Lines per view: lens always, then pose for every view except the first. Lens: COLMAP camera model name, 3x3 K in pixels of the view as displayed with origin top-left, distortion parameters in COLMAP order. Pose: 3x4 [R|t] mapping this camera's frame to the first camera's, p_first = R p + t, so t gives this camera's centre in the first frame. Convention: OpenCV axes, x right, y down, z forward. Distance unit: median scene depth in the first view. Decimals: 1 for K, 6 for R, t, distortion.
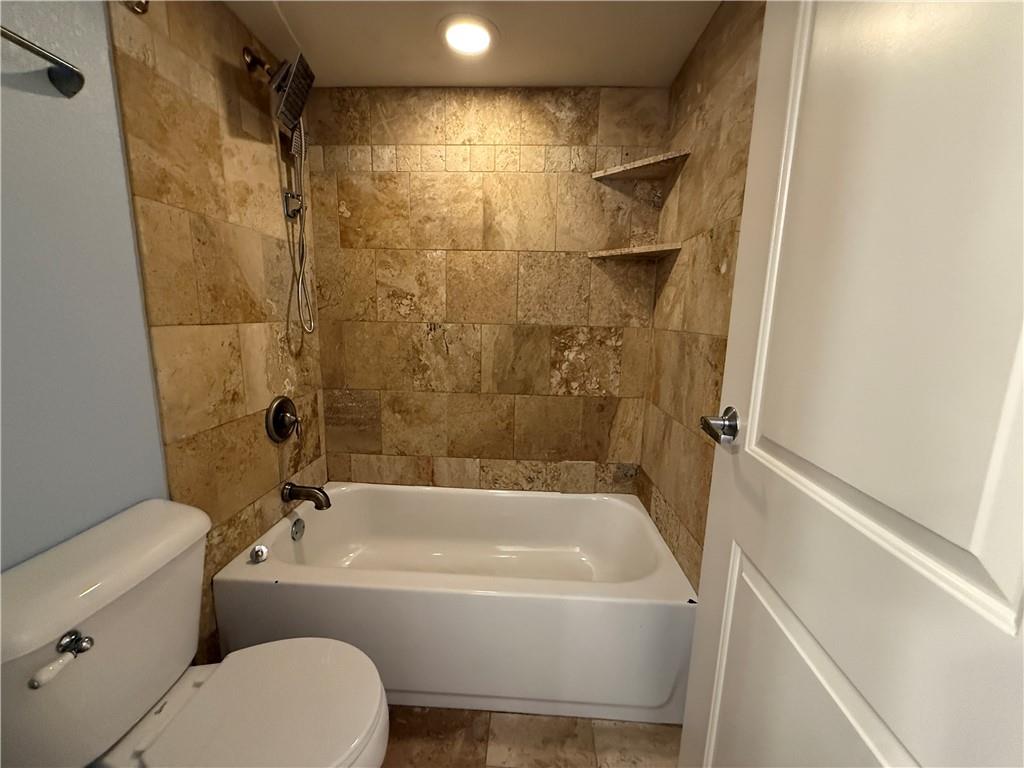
lens RADIAL K [[407.7, 0, 509.0], [0, 407.7, 385.4], [0, 0, 1]] dist [0.000358, 0.000097]
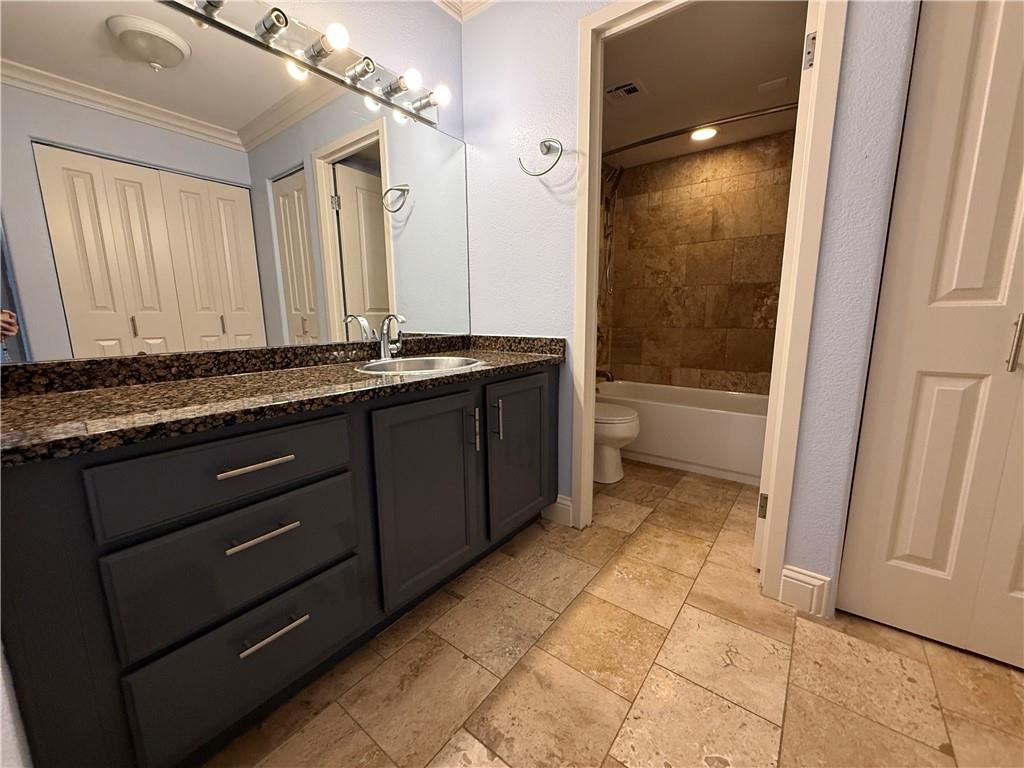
lens RADIAL K [[407.7, 0, 509.0], [0, 407.7, 385.4], [0, 0, 1]] dist [0.000358, 0.000097]
pose [[0.819266, 0.067902, -0.569379, 0.258801], [-0.073411, 0.997213, 0.013295, 0.310700], [0.568695, 0.030907, 0.821967, -0.865442]]
